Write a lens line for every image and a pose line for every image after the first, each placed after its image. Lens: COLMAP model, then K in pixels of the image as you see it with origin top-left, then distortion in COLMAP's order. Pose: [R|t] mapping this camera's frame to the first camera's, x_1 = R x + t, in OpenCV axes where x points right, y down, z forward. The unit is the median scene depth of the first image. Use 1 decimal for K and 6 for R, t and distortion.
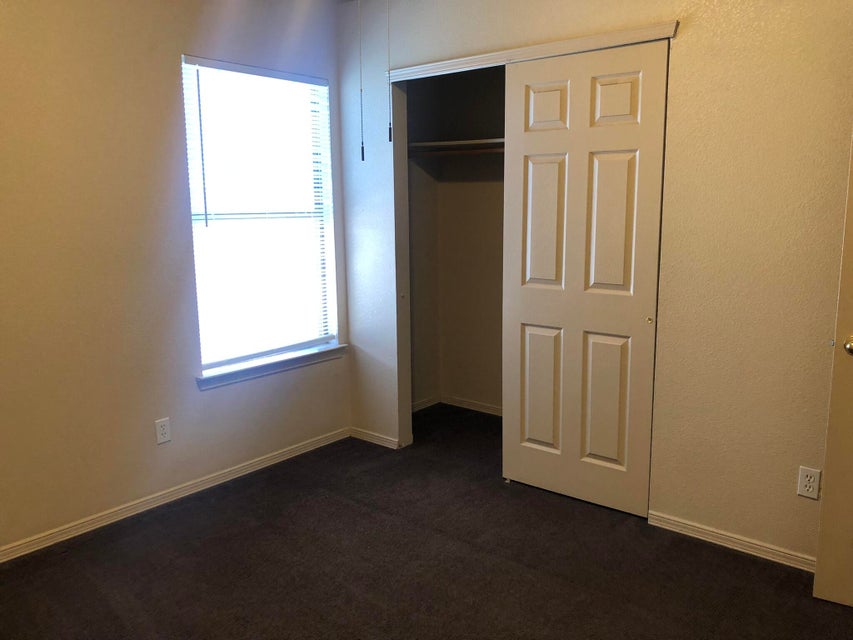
lens RADIAL K [[694.9, 0, 427.0], [0, 694.9, 313.0], [0, 0, 1]] dist [0.065132, -0.054637]
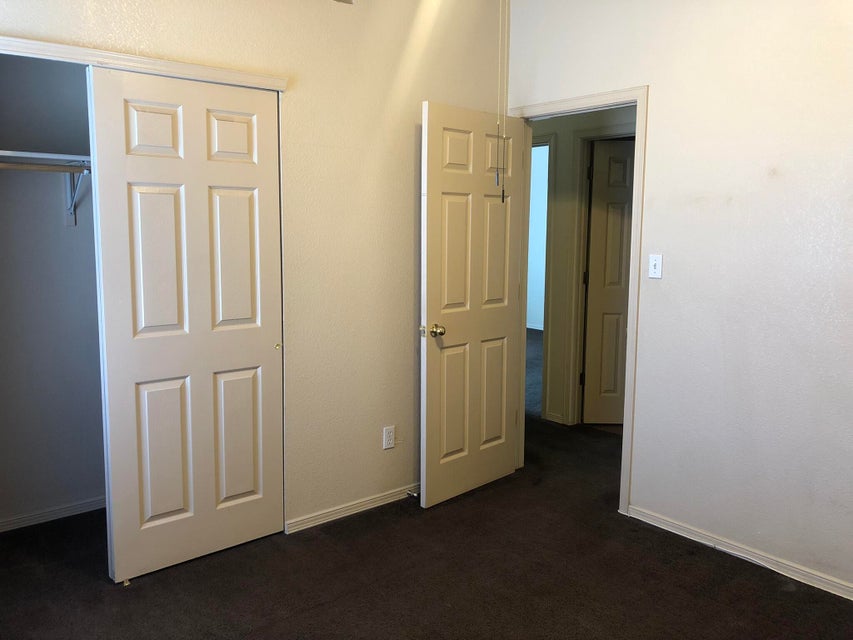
lens RADIAL K [[694.9, 0, 426.2], [0, 694.9, 322.7], [0, 0, 1]] dist [0.065132, -0.054637]
pose [[0.209128, -0.120417, 0.970446, -0.625117], [0.158698, 0.983413, 0.087827, -0.077857], [-0.964925, 0.135641, 0.224769, 0.492765]]
